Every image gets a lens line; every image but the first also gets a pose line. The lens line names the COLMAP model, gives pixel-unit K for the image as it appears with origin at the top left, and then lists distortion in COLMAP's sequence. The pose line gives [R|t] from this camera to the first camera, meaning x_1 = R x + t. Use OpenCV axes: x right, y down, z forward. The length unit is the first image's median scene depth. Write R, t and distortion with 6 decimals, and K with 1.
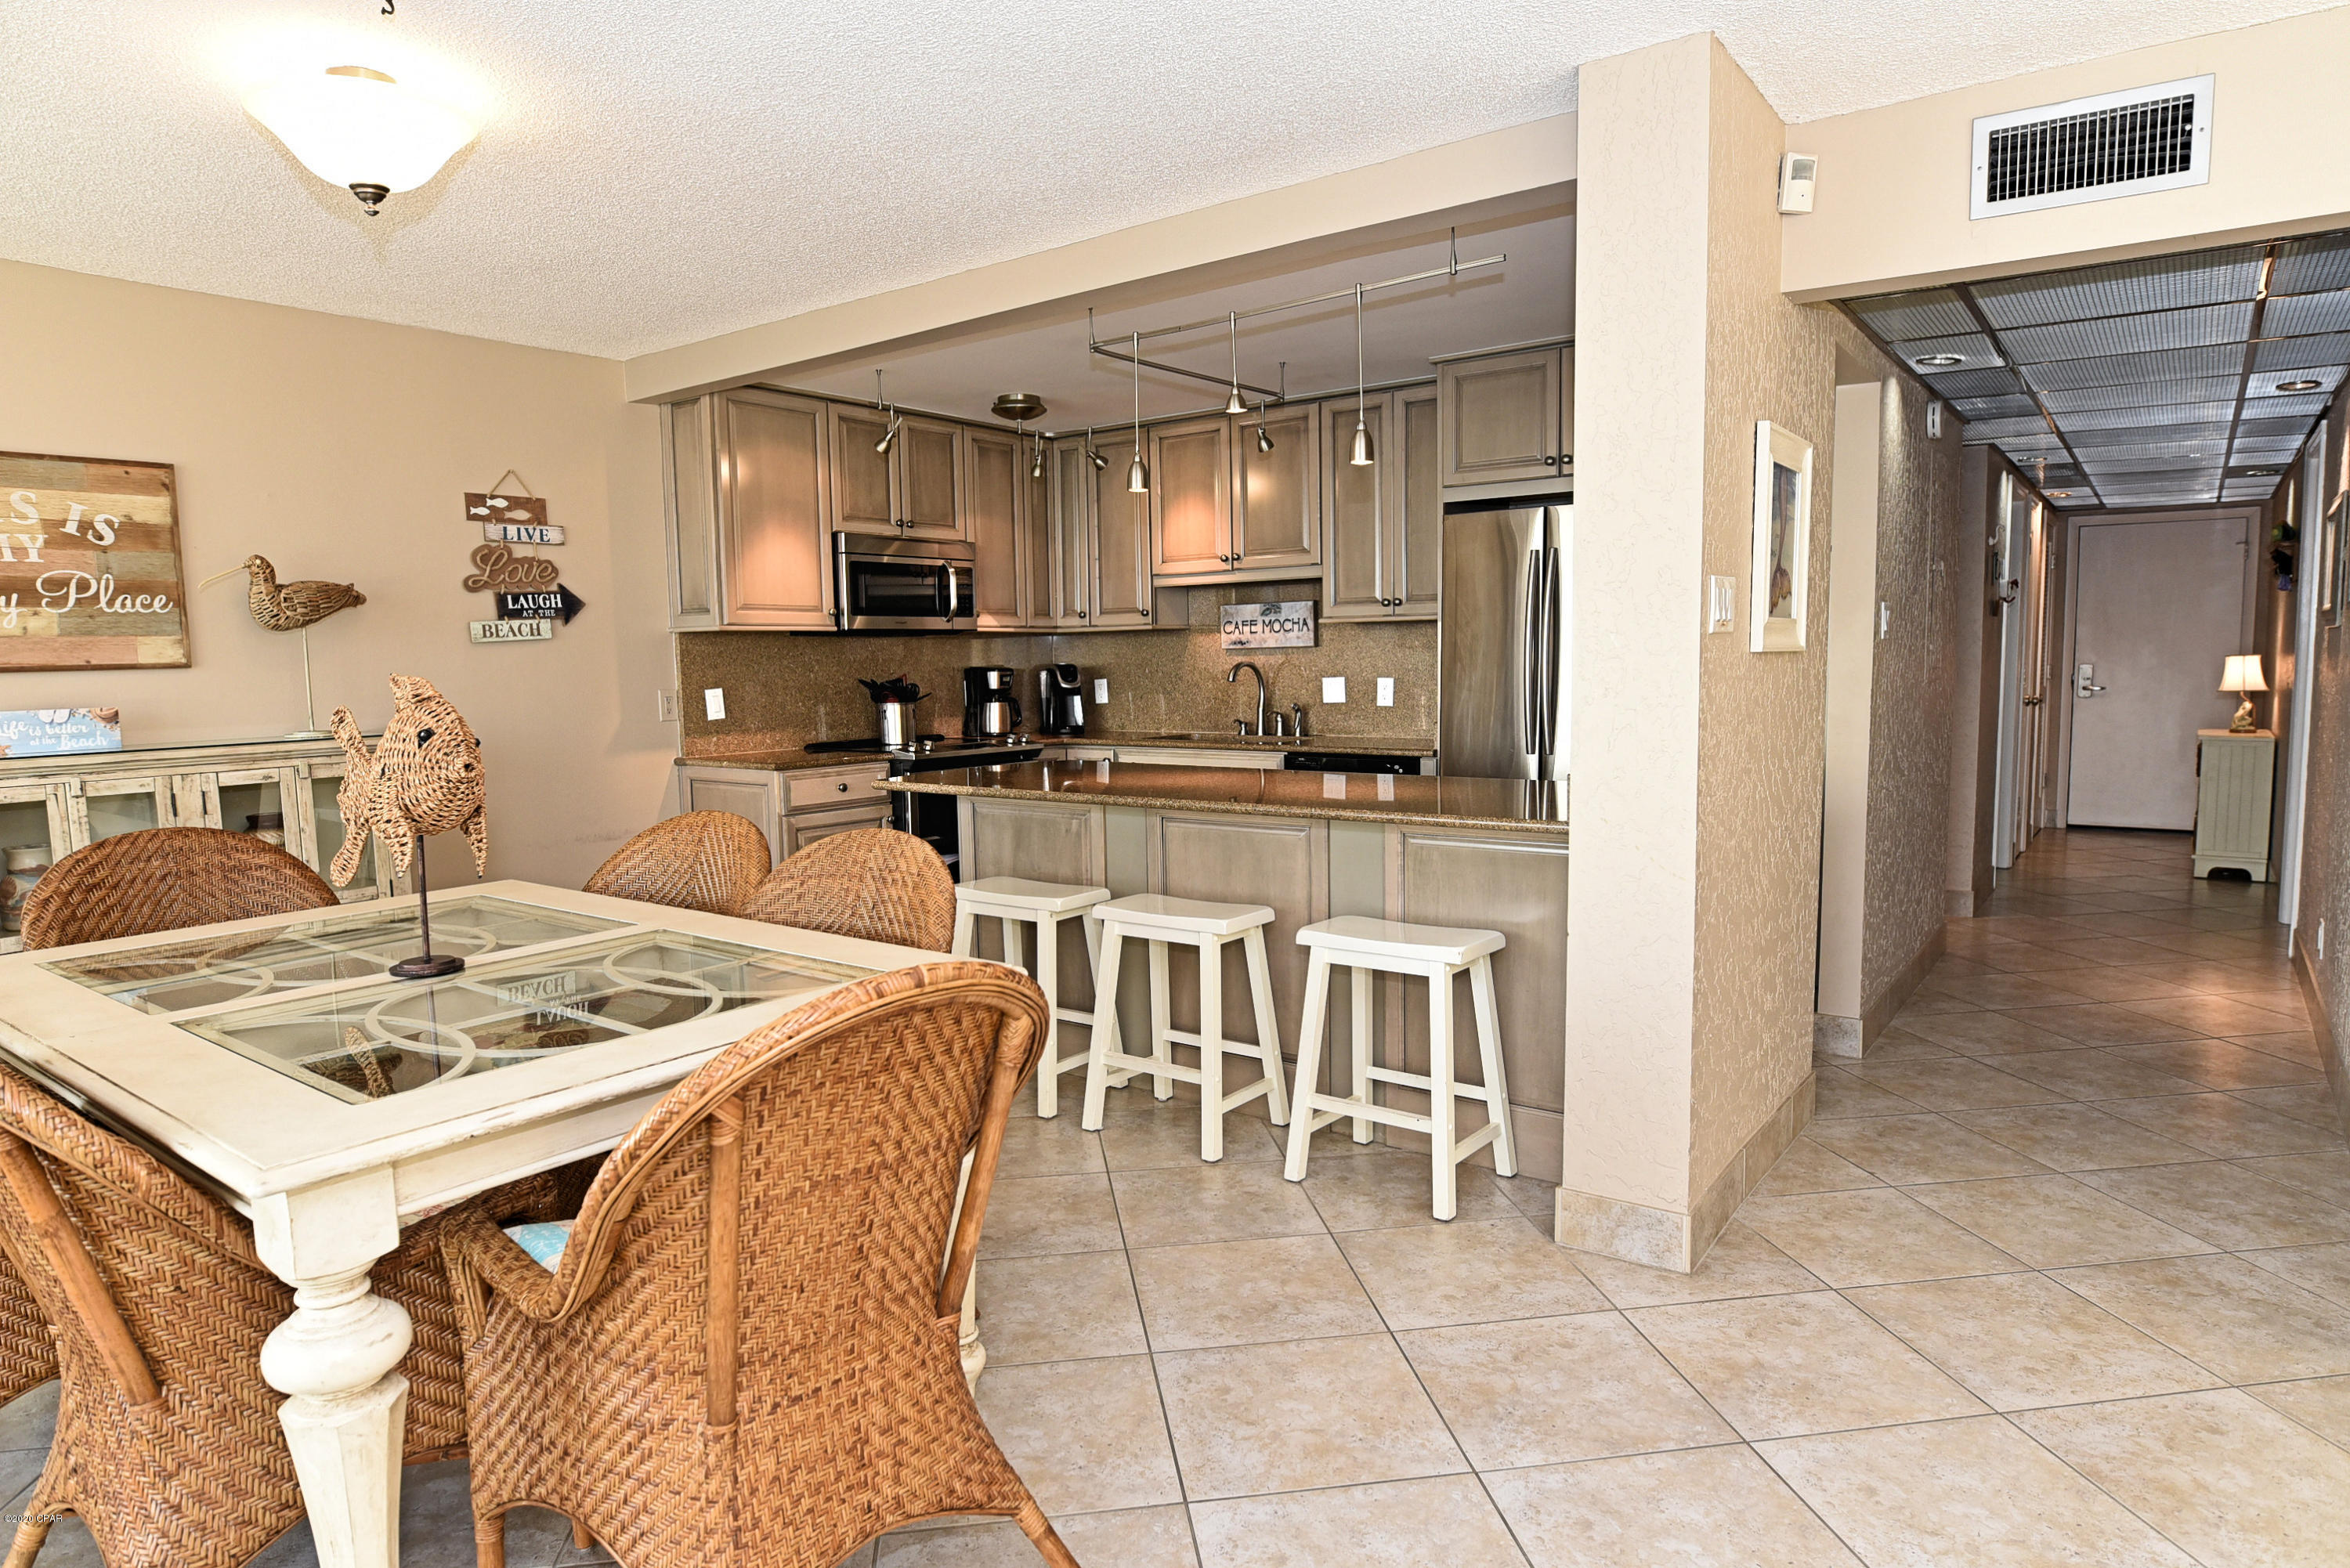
lens RADIAL K [[1355.4, 0, 1181.9], [0, 1355.4, 793.8], [0, 0, 1]] dist [-0.024132, 0.001874]
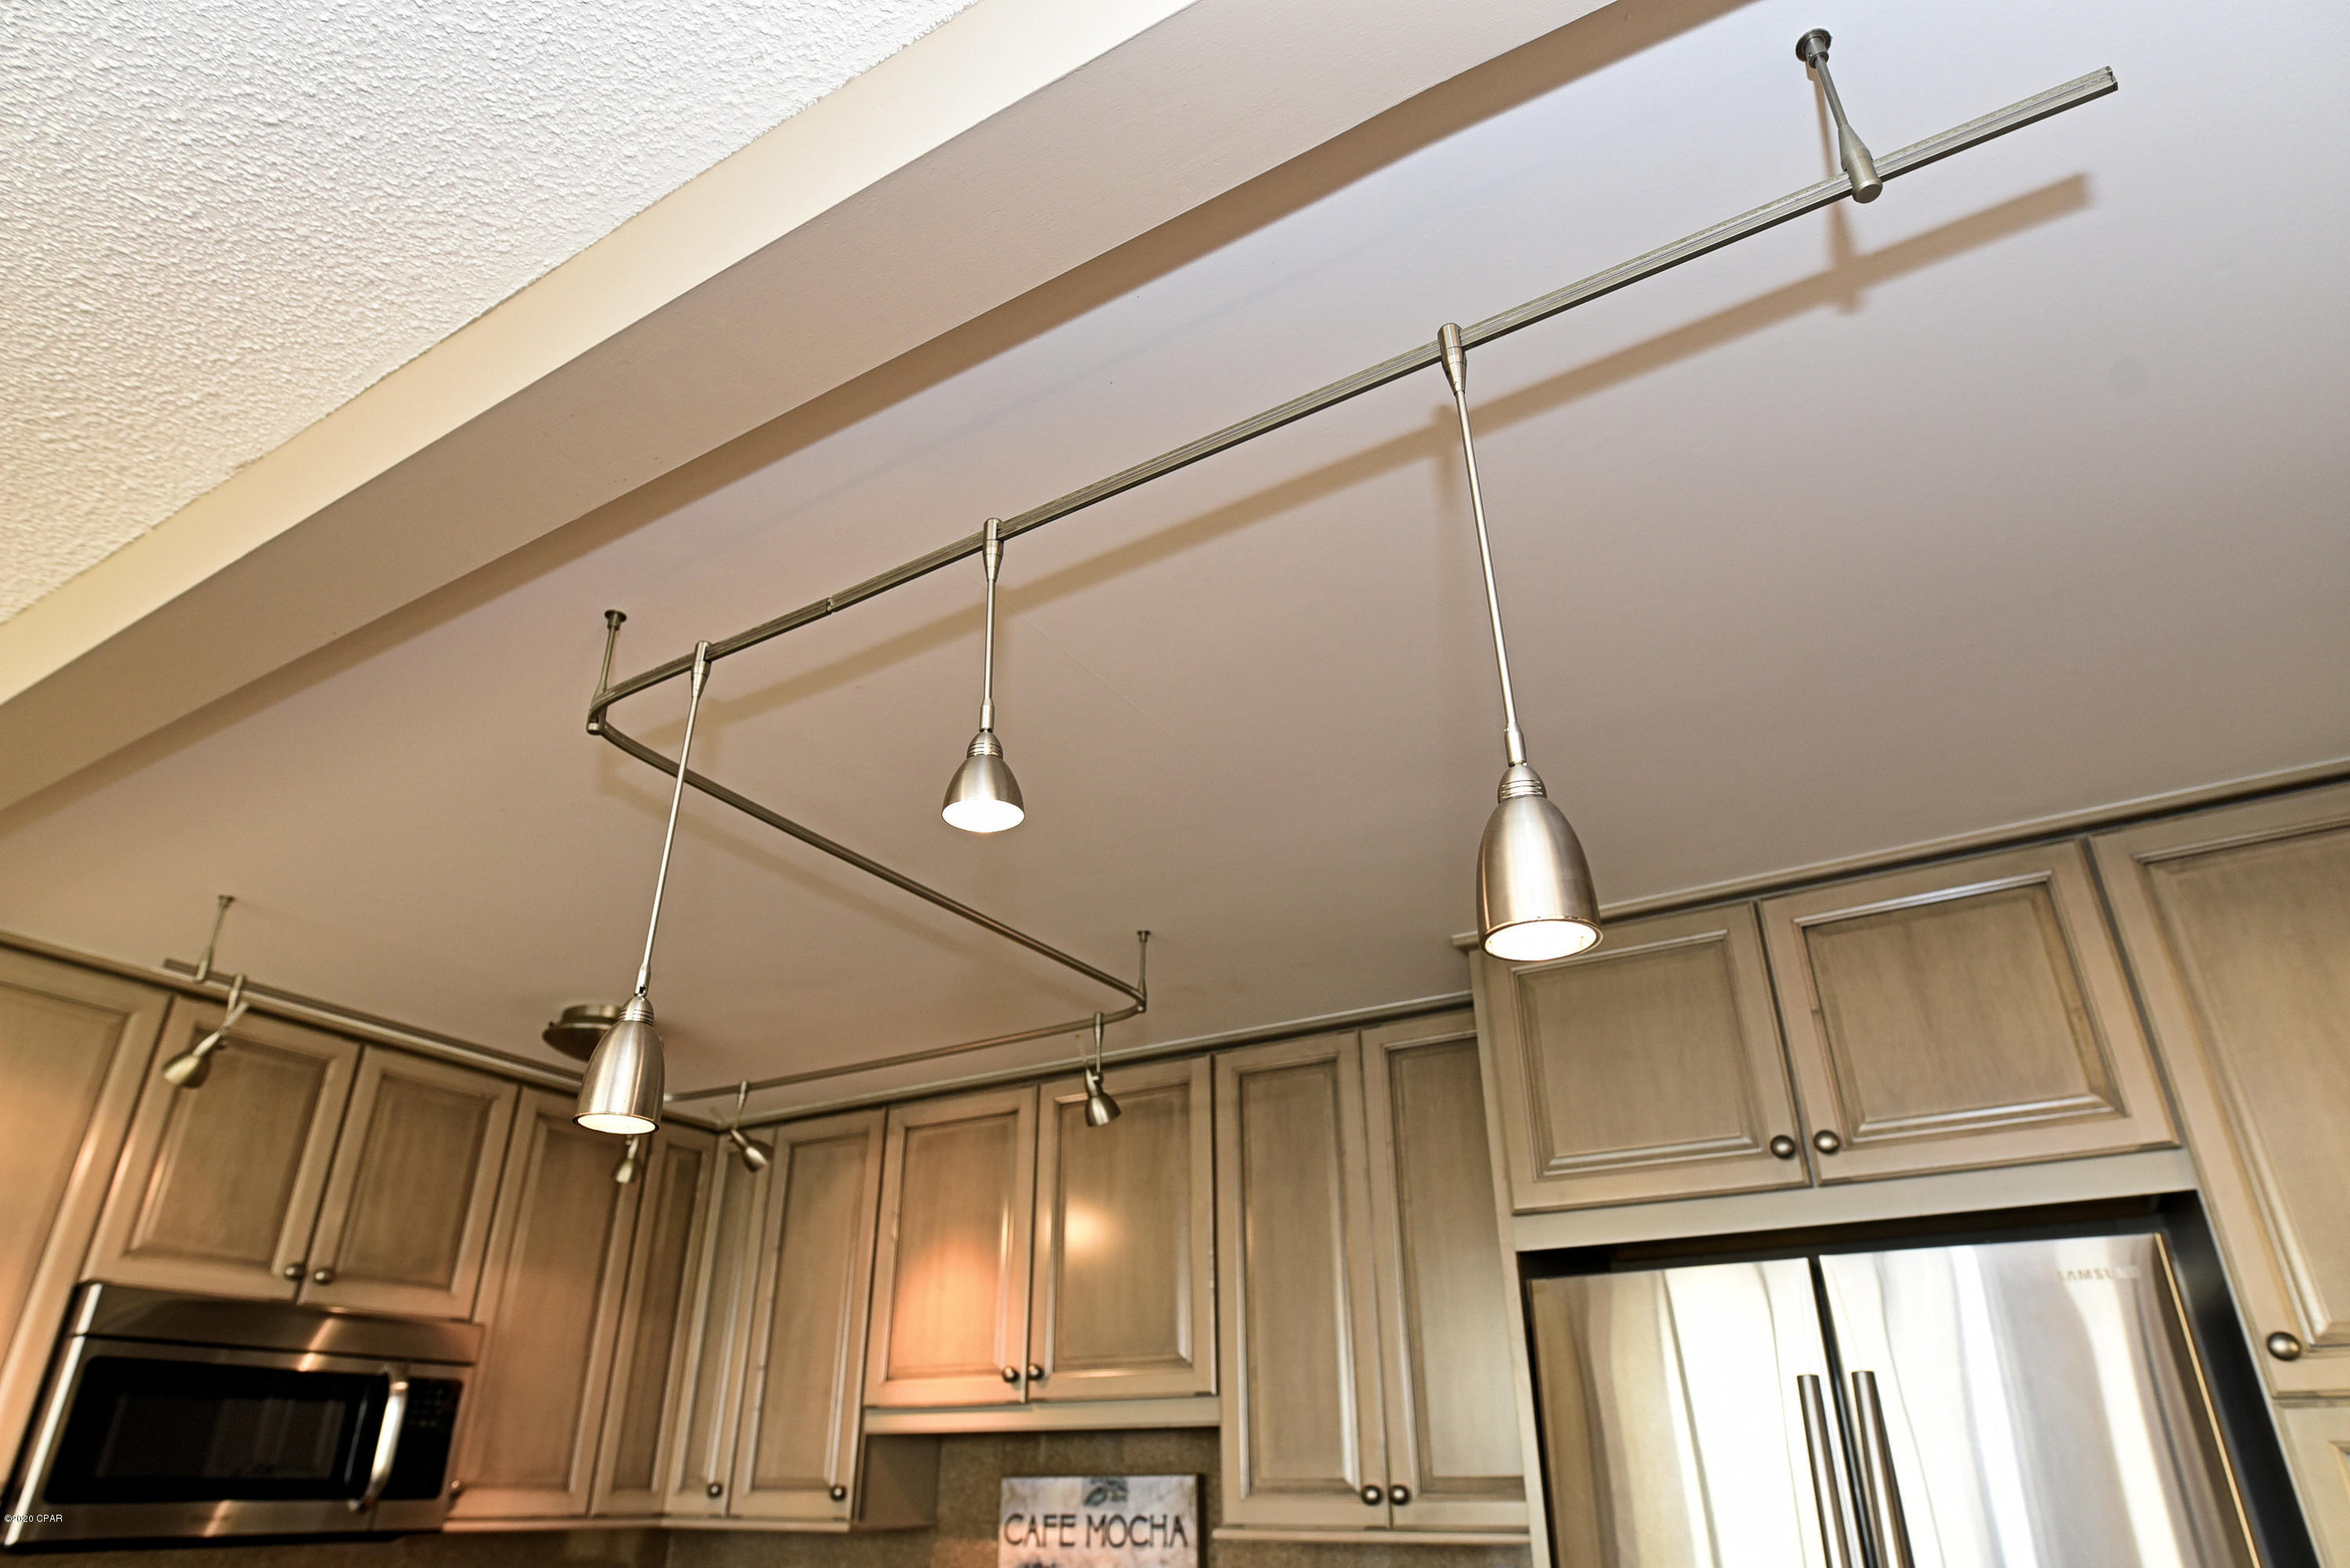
lens RADIAL K [[1355.6, 0, 1184.0], [0, 1355.6, 792.4], [0, 0, 1]] dist [-0.026548, 0.001200]
pose [[0.993411, 0.061983, 0.096402, 0.041378], [-0.000068, 0.841458, -0.540322, -0.111888], [-0.114609, 0.536755, 0.835918, 0.603574]]
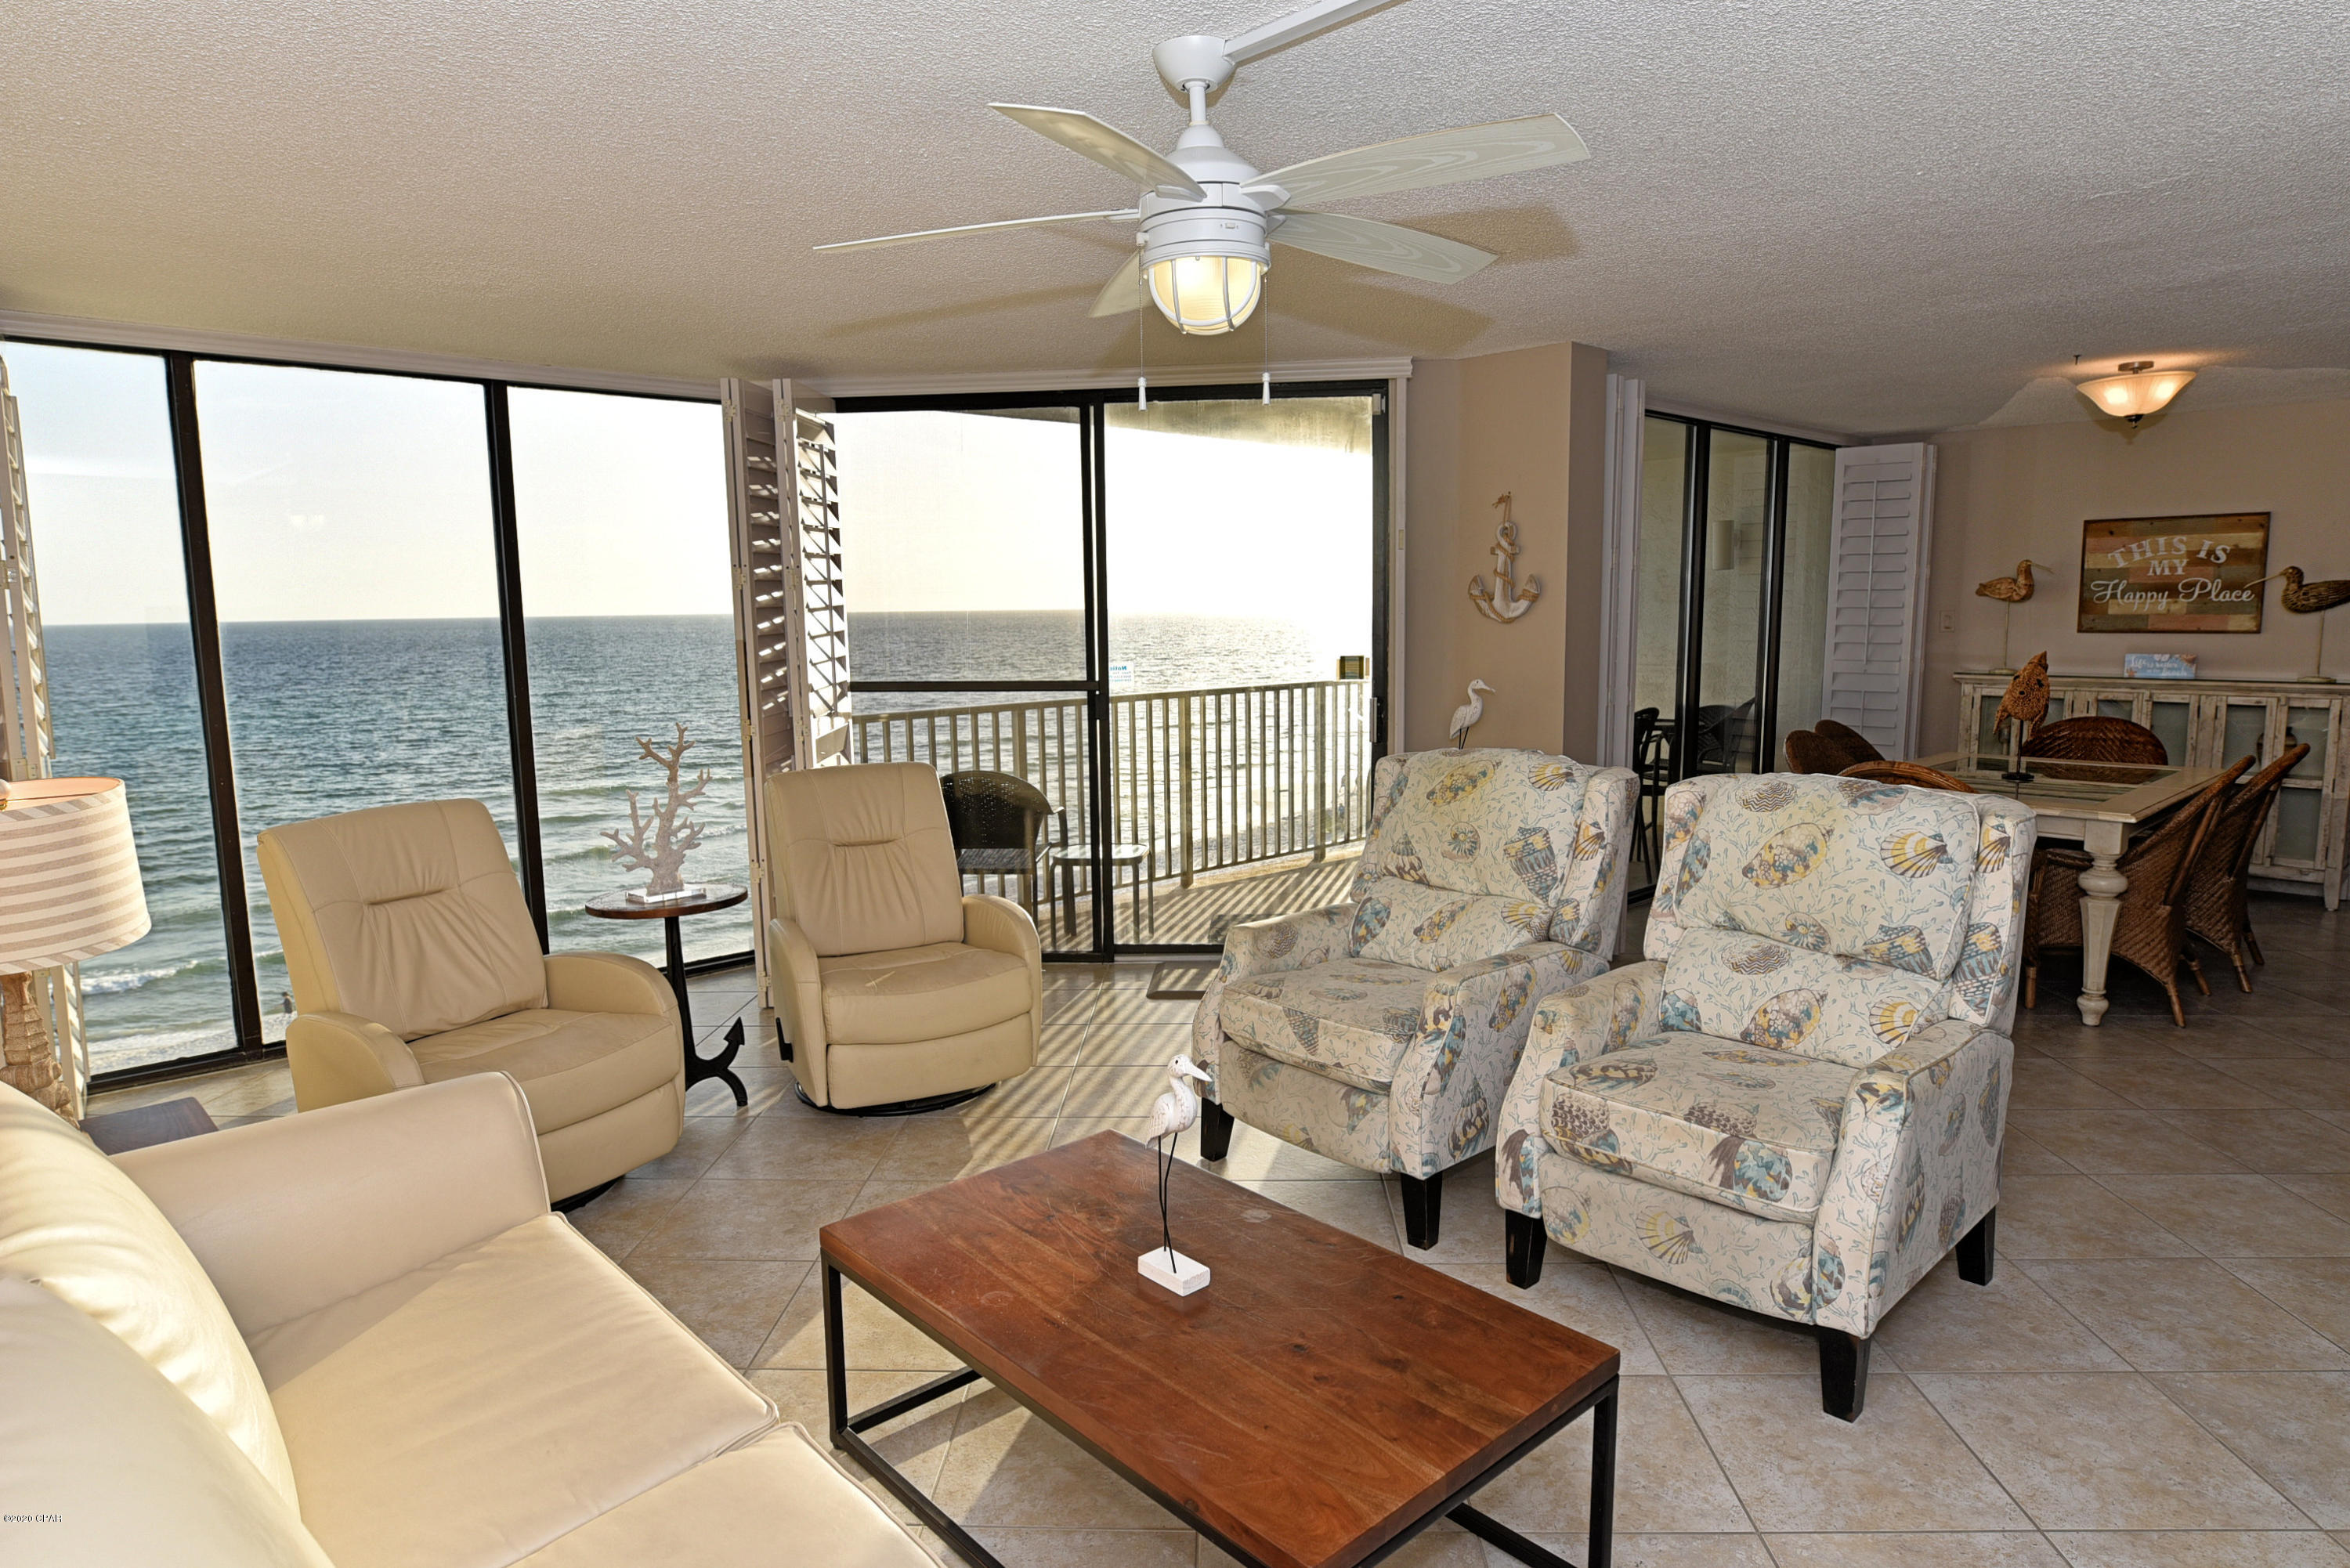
lens RADIAL K [[1355.4, 0, 1181.9], [0, 1355.4, 793.8], [0, 0, 1]] dist [-0.024132, 0.001874]
pose [[-0.169220, 0.158113, -0.972813, 0.945677], [-0.085187, 0.981007, 0.174263, -0.060920], [0.981890, 0.112360, -0.152537, -0.037565]]
